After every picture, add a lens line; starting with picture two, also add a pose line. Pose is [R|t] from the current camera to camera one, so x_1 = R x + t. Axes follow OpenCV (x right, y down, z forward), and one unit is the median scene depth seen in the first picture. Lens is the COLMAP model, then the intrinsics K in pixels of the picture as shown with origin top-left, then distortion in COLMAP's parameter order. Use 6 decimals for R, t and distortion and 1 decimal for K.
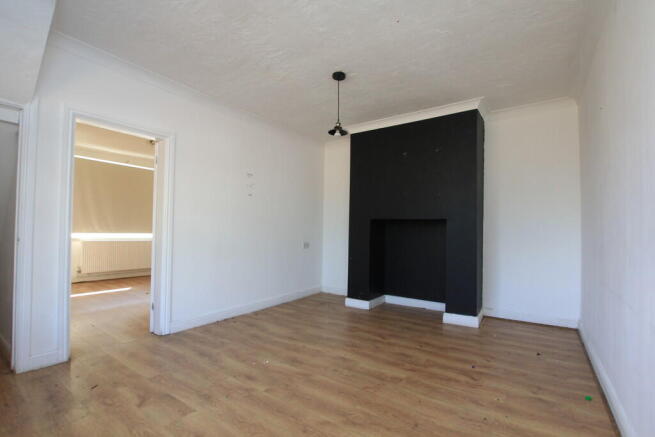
lens RADIAL K [[312.3, 0, 325.0], [0, 312.3, 222.0], [0, 0, 1]] dist [-0.001458, -0.000081]
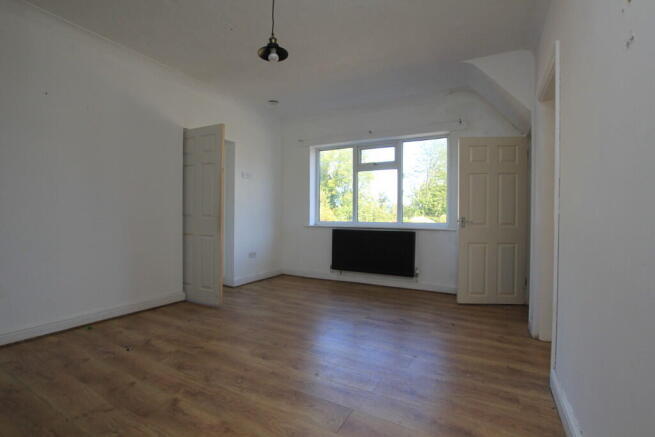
lens RADIAL K [[312.3, 0, 325.0], [0, 312.3, 222.0], [0, 0, 1]] dist [-0.001458, -0.000081]
pose [[-0.993377, -0.023936, -0.112384, -0.000472], [-0.022486, 0.999647, -0.014156, 0.082055], [0.112683, -0.011535, -0.993564, 1.915176]]
